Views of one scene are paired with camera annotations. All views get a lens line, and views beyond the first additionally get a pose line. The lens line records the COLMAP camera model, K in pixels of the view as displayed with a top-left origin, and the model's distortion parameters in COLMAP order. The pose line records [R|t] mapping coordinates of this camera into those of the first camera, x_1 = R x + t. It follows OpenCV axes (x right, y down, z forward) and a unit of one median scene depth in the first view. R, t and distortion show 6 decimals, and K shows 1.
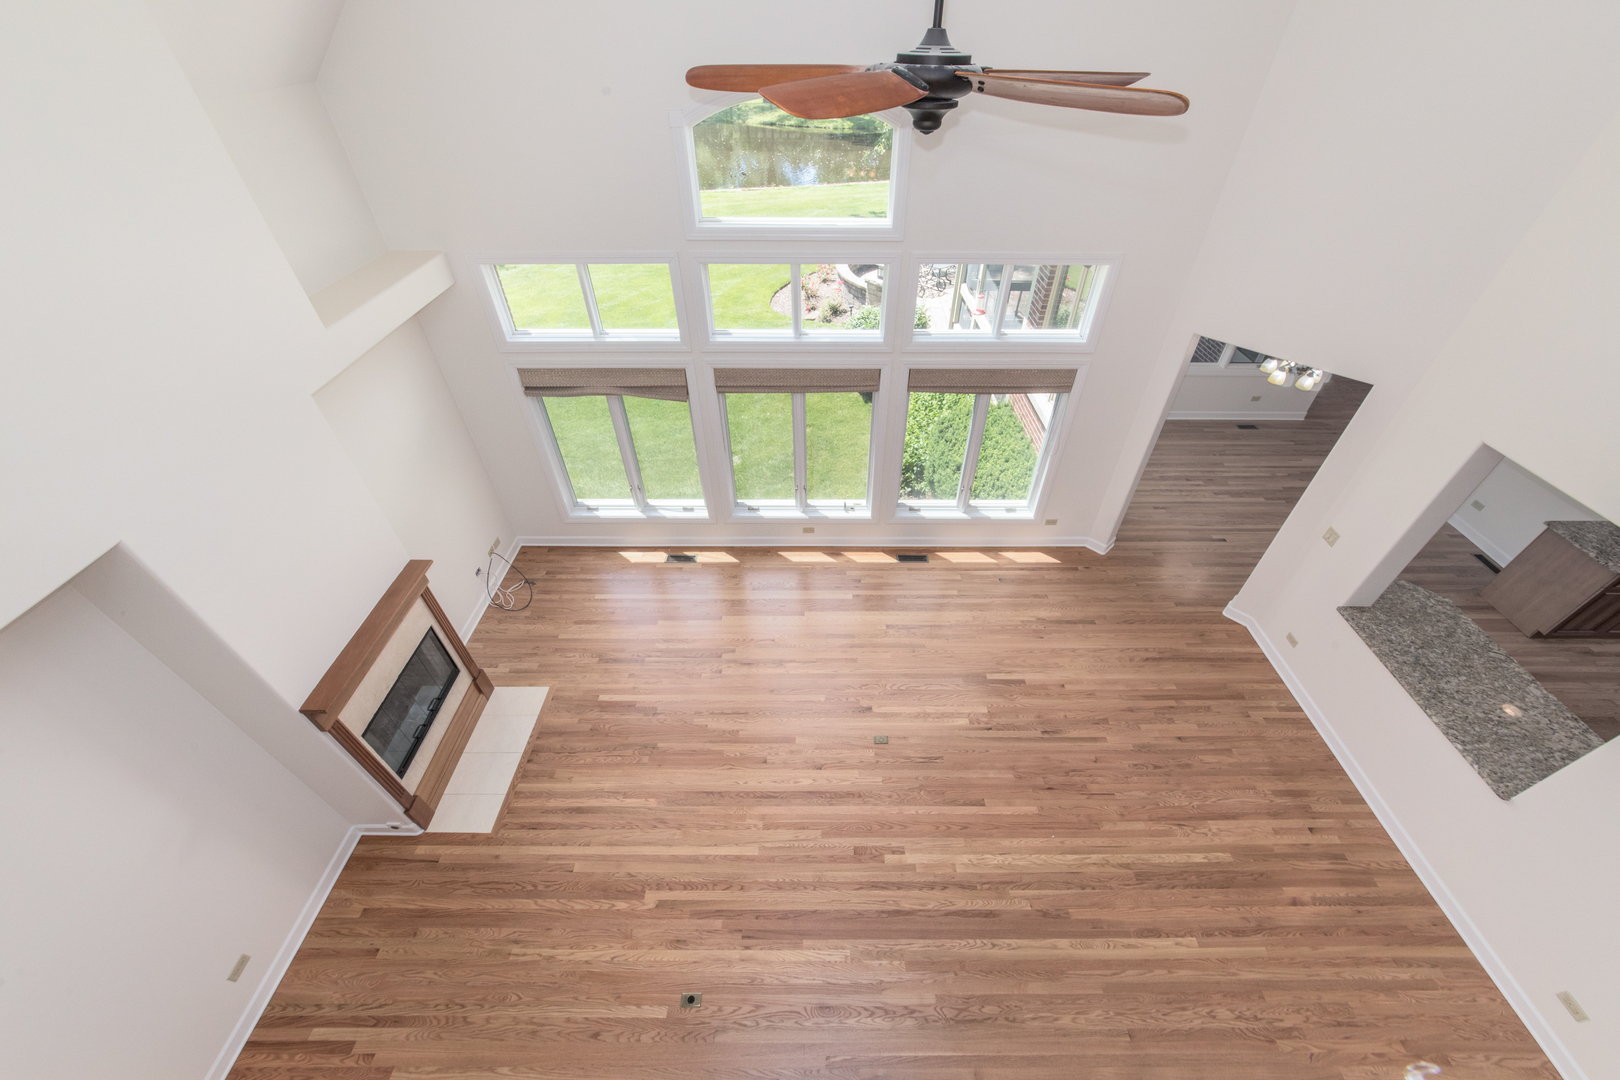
lens RADIAL K [[601.2, 0, 821.1], [0, 601.2, 549.2], [0, 0, 1]] dist [-0.005743, -0.000412]
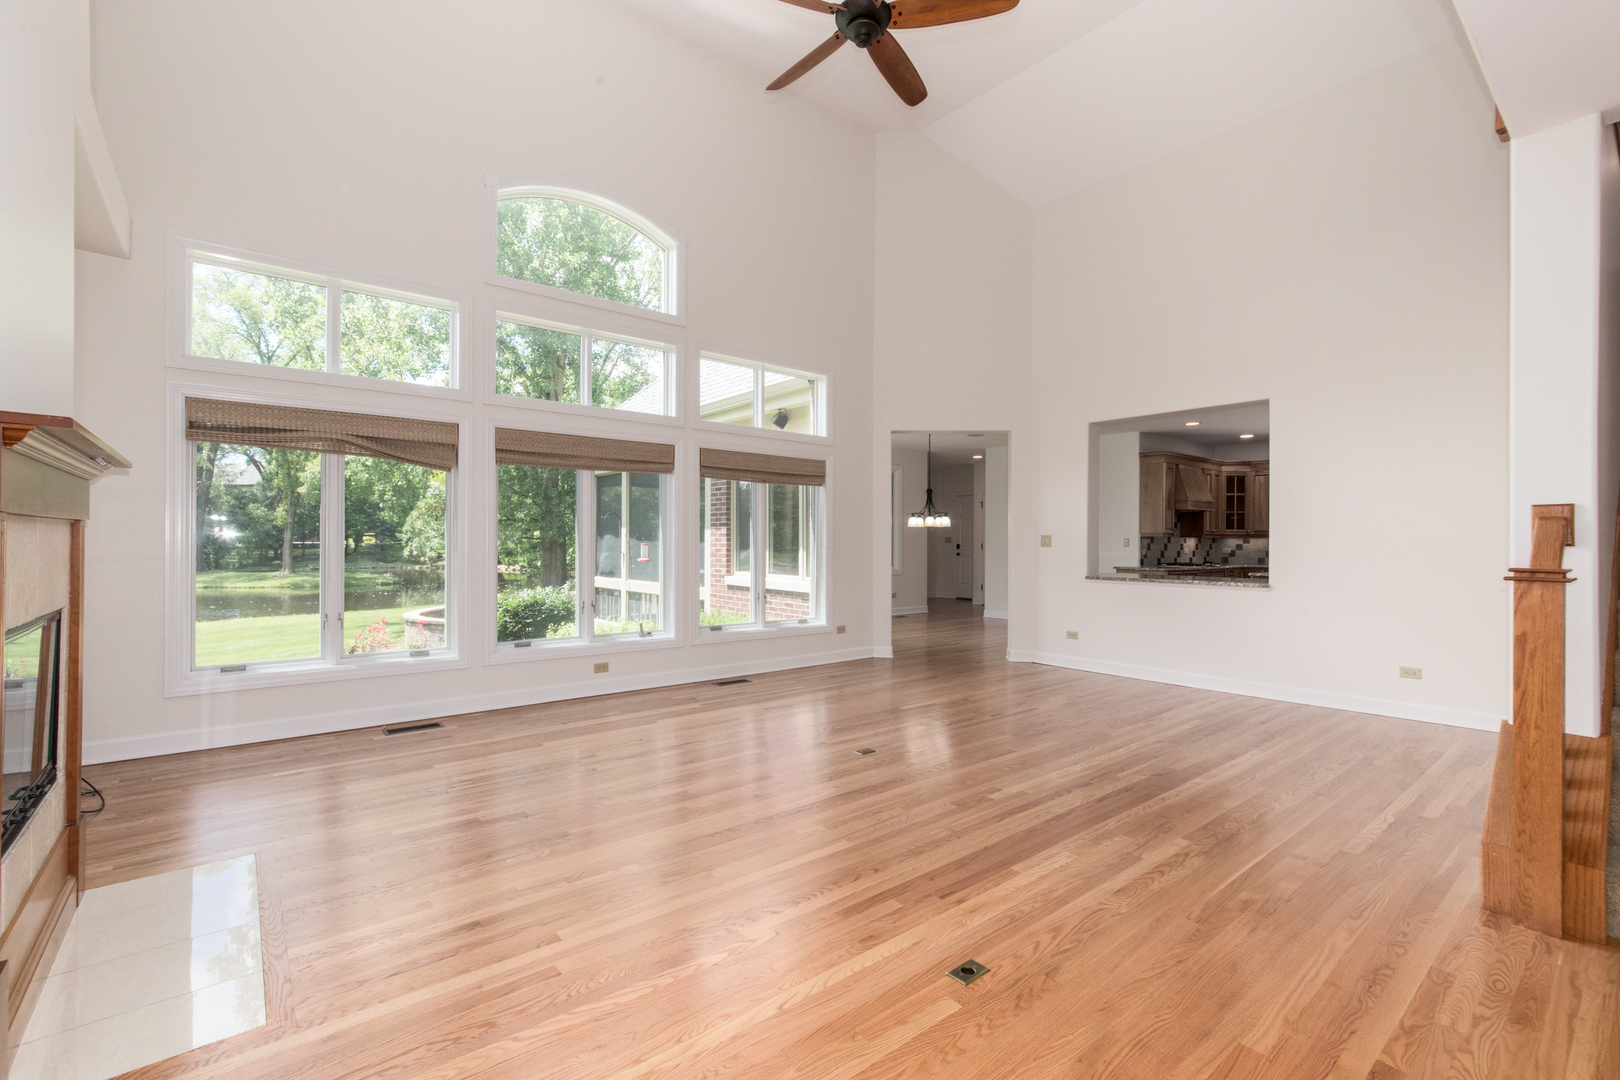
lens RADIAL K [[706.1, 0, 801.1], [0, 706.1, 536.6], [0, 0, 1]] dist [0.001979, 0.000618]
pose [[0.778838, -0.001741, 0.627223, -0.611577], [0.418828, 0.745828, -0.517999, 0.654993], [-0.466899, 0.666136, 0.581608, 0.444301]]
